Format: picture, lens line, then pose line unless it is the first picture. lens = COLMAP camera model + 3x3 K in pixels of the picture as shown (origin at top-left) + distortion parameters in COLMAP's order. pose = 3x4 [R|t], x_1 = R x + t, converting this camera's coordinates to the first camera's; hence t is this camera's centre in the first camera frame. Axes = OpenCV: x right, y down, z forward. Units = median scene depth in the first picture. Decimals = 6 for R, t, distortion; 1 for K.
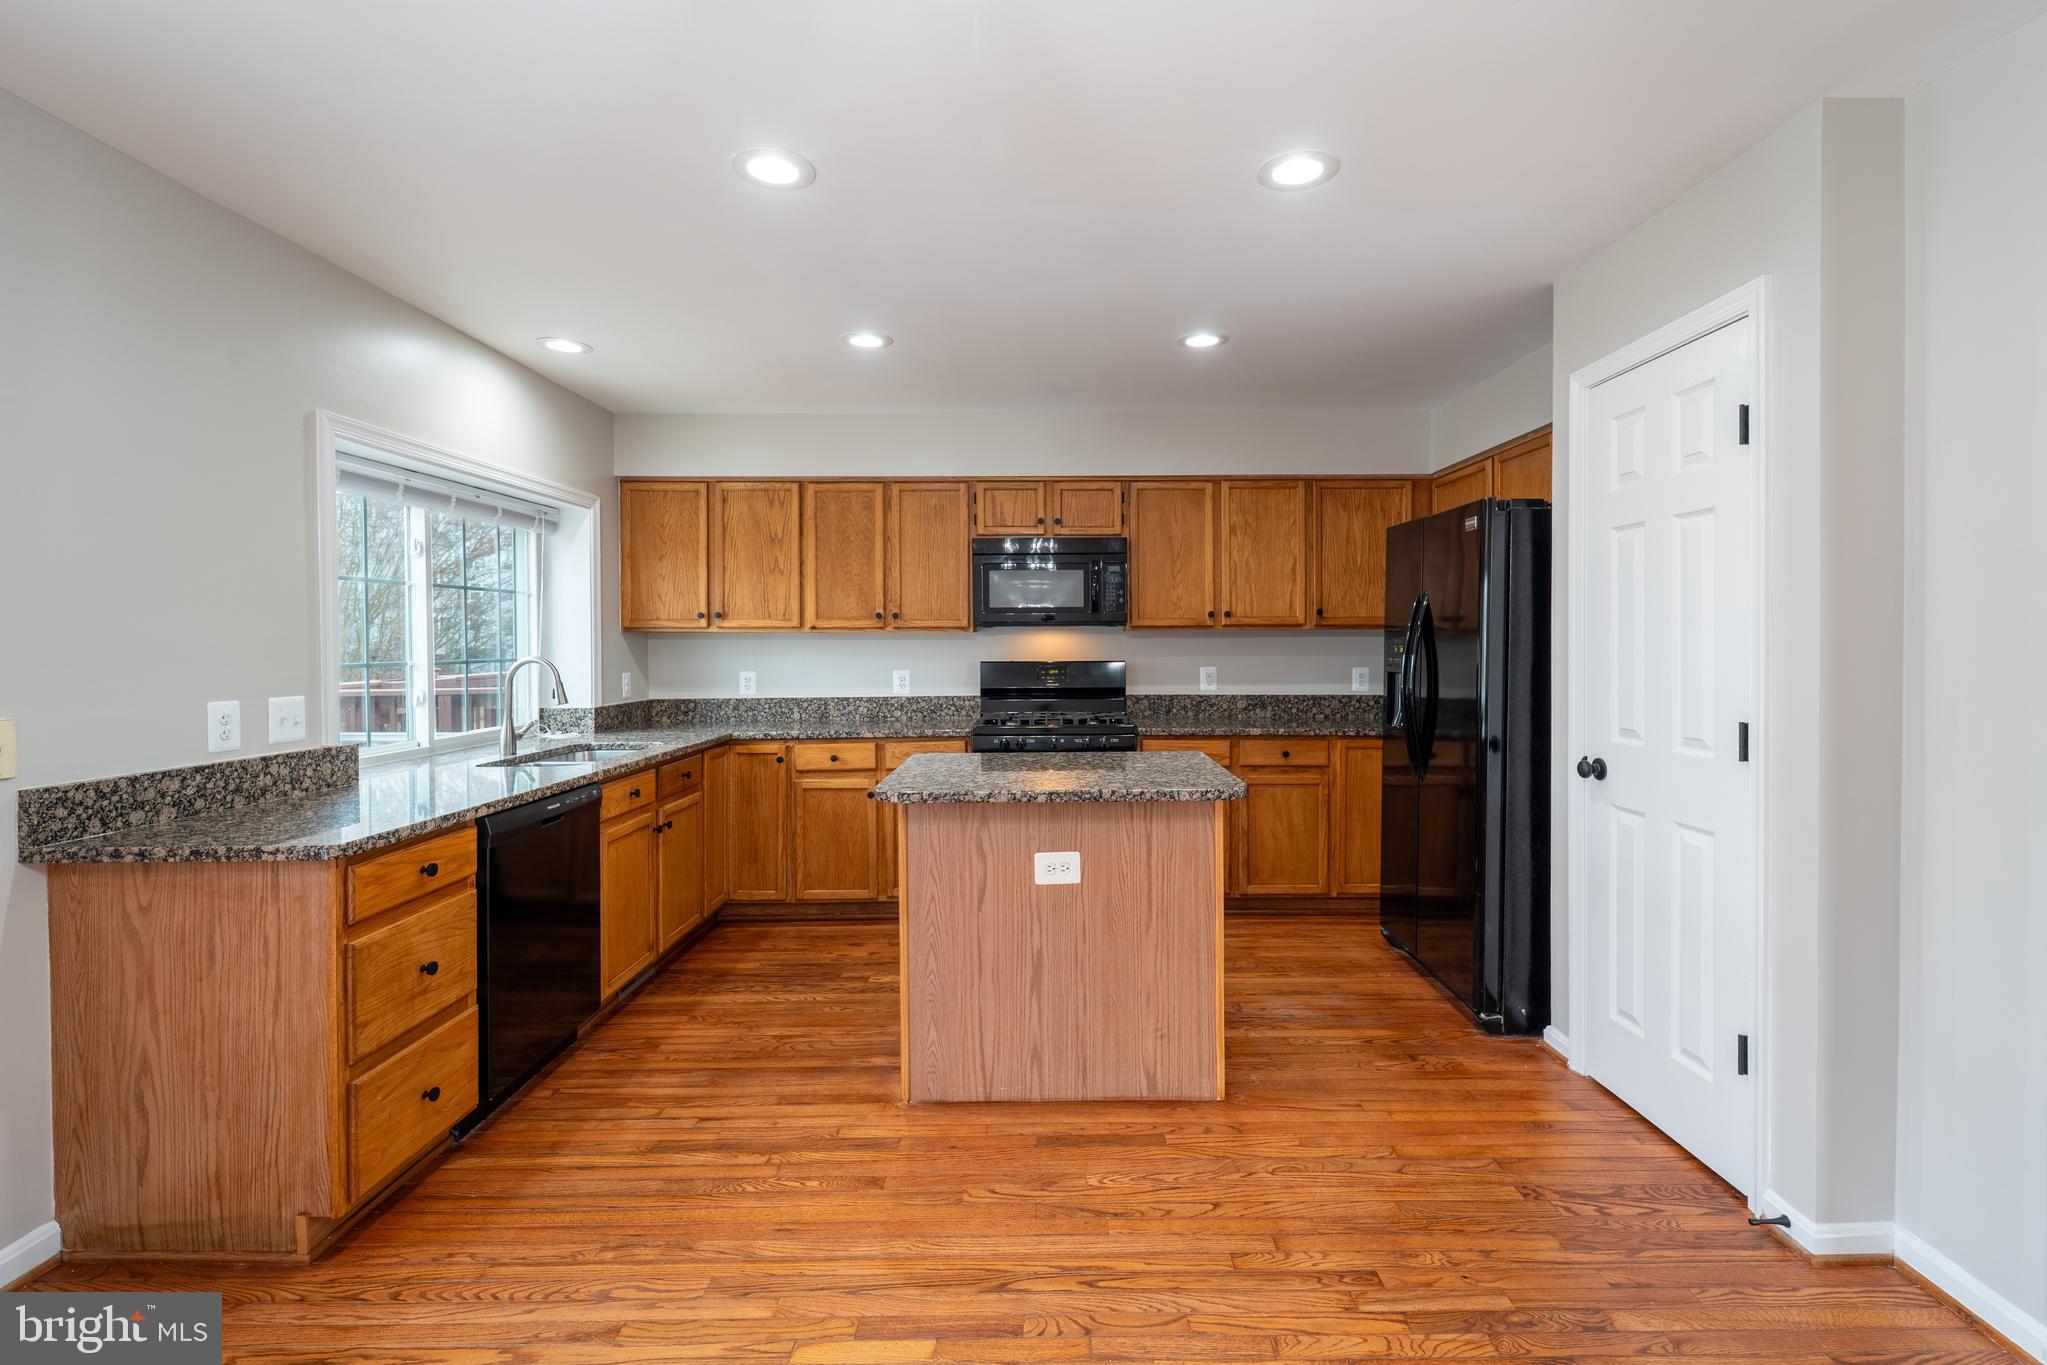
lens RADIAL K [[901.0, 0, 1055.3], [0, 901.0, 651.4], [0, 0, 1]] dist [0.003077, -0.001674]
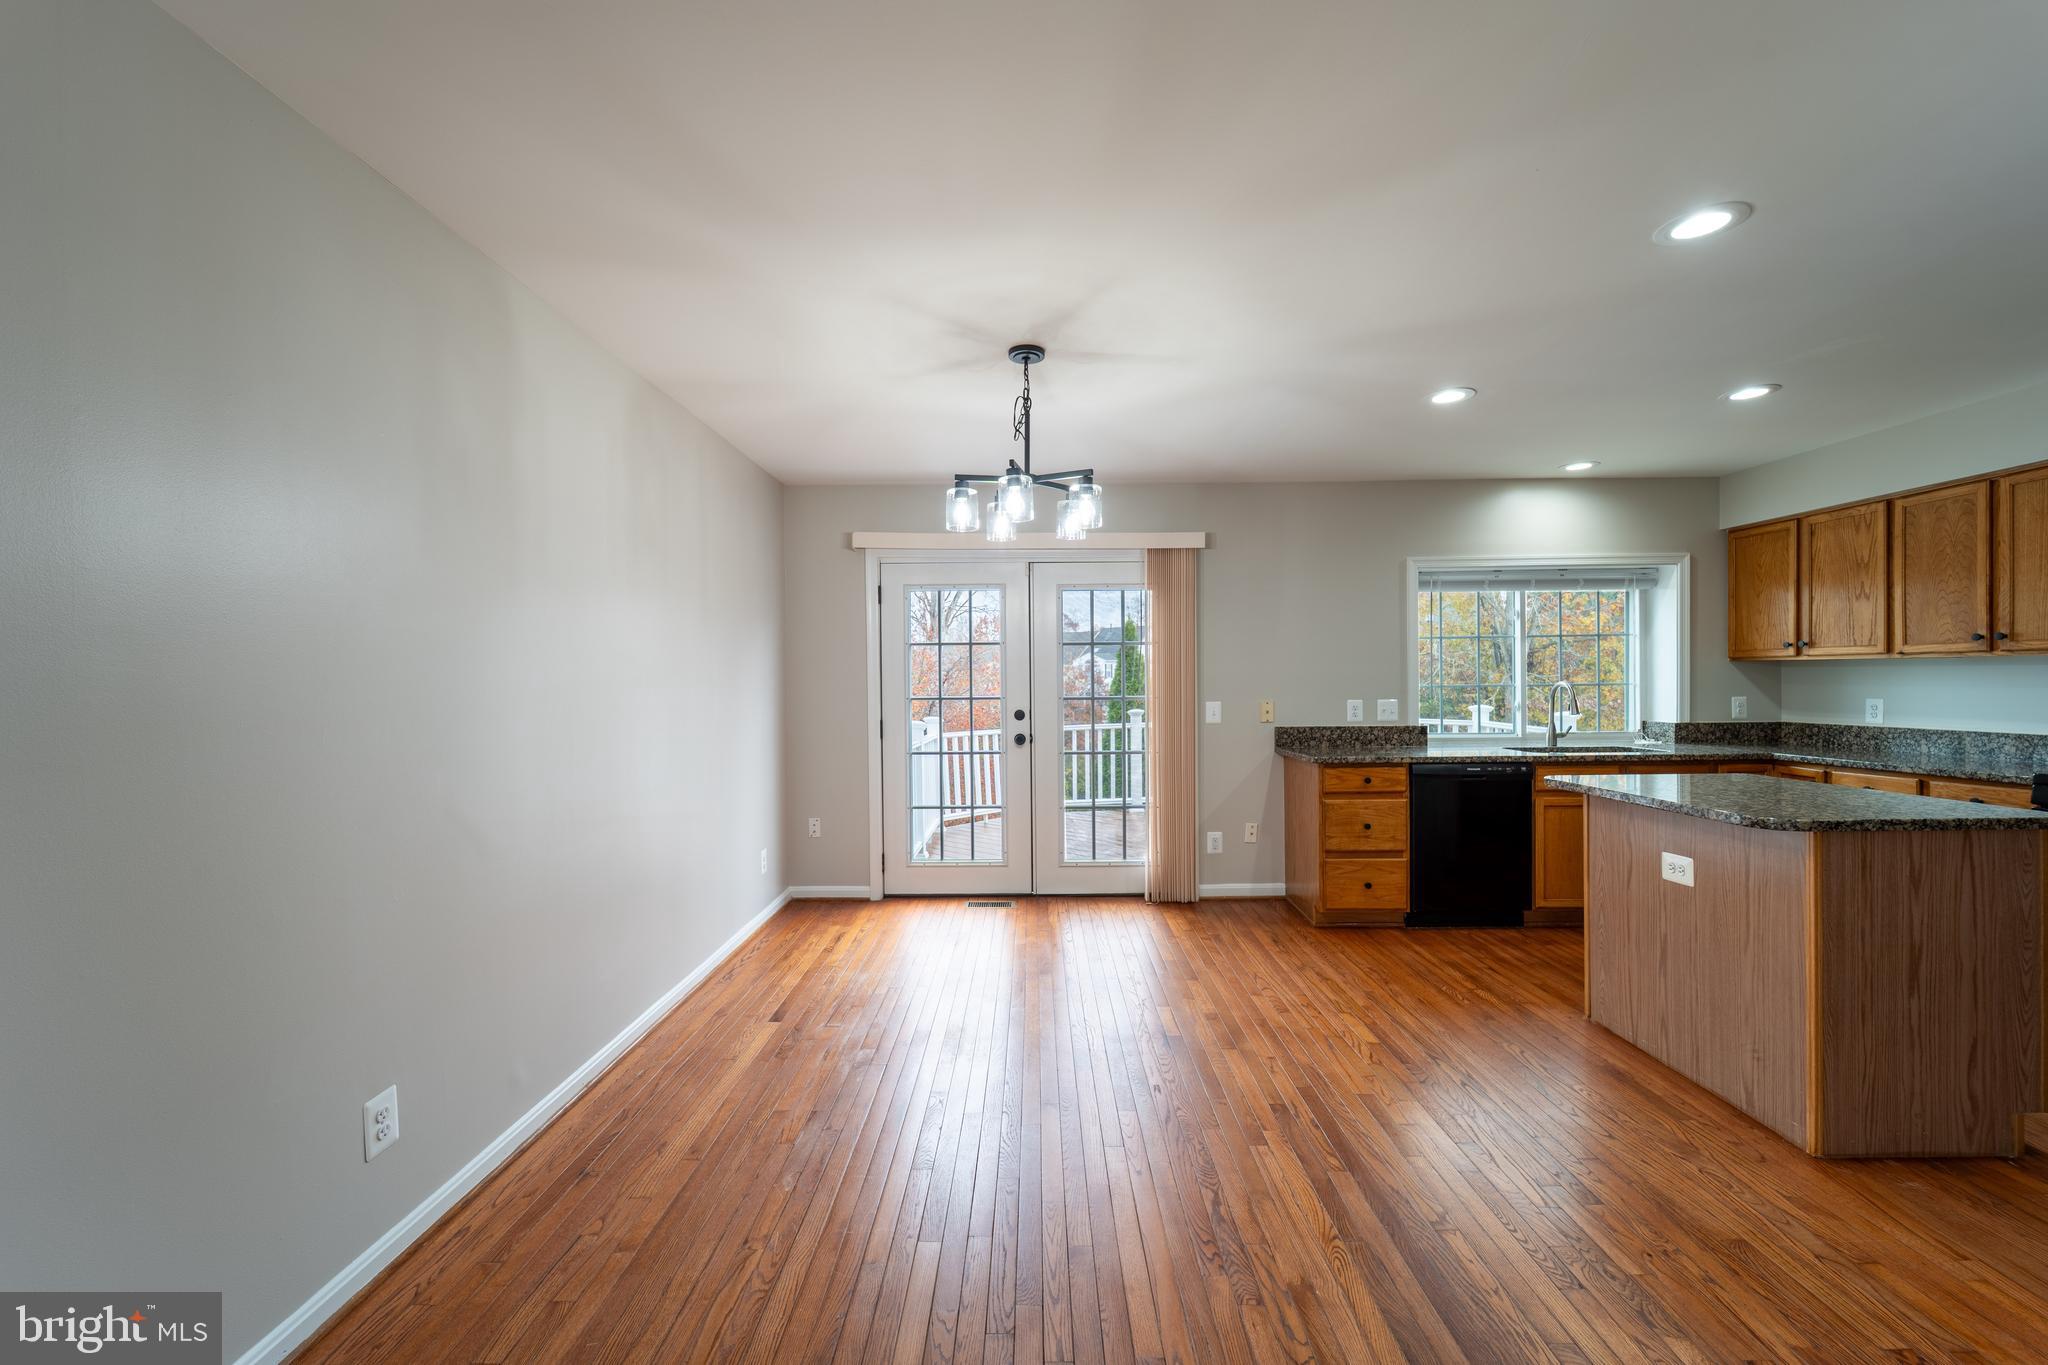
lens RADIAL K [[815.6, 0, 1028.1], [0, 815.6, 688.9], [0, 0, 1]] dist [0.003424, -0.002280]
pose [[-0.017788, 0.016031, -0.999713, 0.974113], [-0.000464, 0.999871, 0.016042, -0.004056], [0.999842, 0.000749, -0.017778, 0.179519]]
